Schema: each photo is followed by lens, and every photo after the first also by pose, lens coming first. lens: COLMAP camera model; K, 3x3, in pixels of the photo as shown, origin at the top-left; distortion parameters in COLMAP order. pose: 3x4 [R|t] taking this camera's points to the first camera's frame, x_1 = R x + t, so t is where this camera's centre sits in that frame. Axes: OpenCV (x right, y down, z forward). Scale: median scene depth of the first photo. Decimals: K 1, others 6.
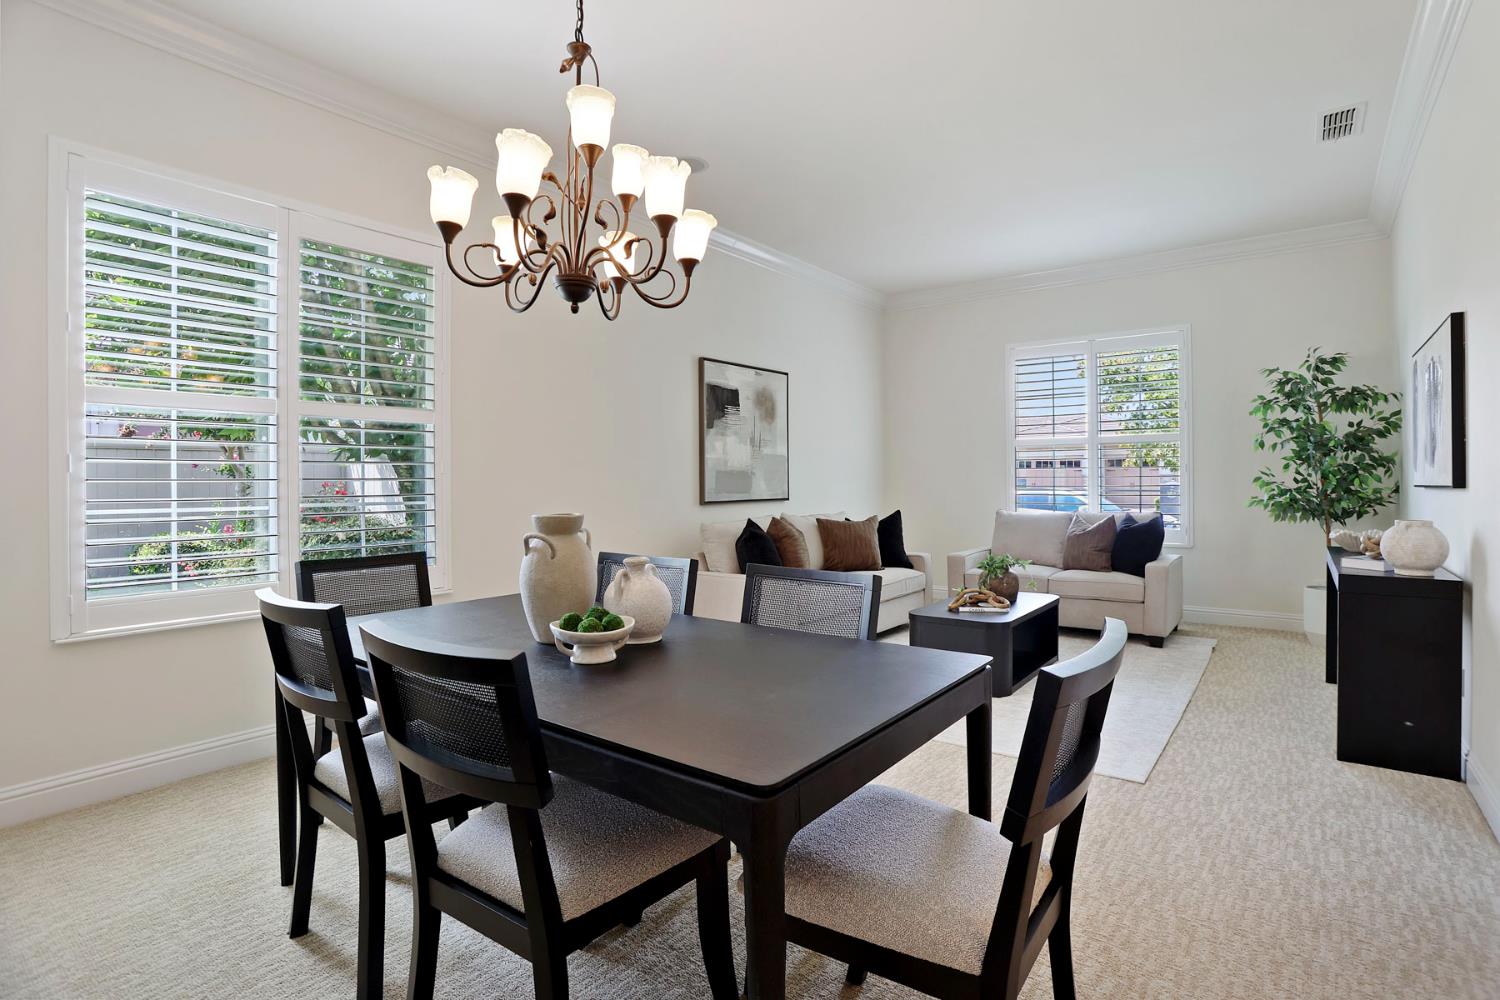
lens RADIAL K [[737.0, 0, 754.9], [0, 737.0, 494.8], [0, 0, 1]] dist [-0.062541, 0.024908]
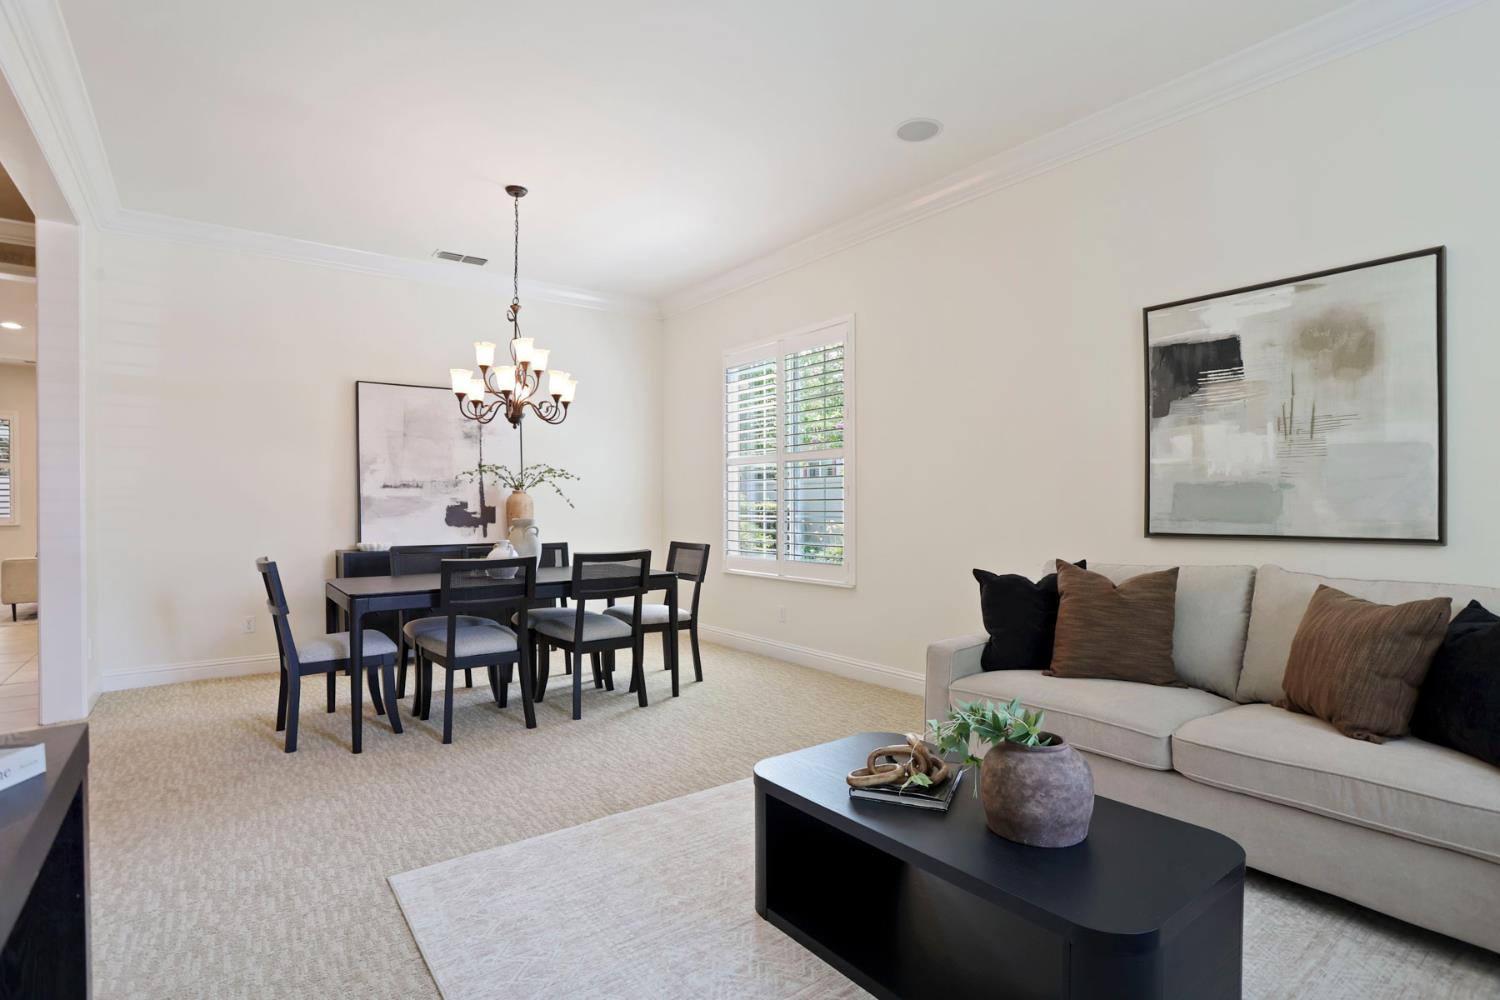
lens RADIAL K [[737.0, 0, 752.3], [0, 737.0, 507.2], [0, 0, 1]] dist [-0.062541, 0.024908]
pose [[-0.257314, 0.010999, -0.966265, 0.620663], [-0.012836, 0.999808, 0.014799, -0.017891], [0.966243, 0.016211, -0.257124, 0.819825]]
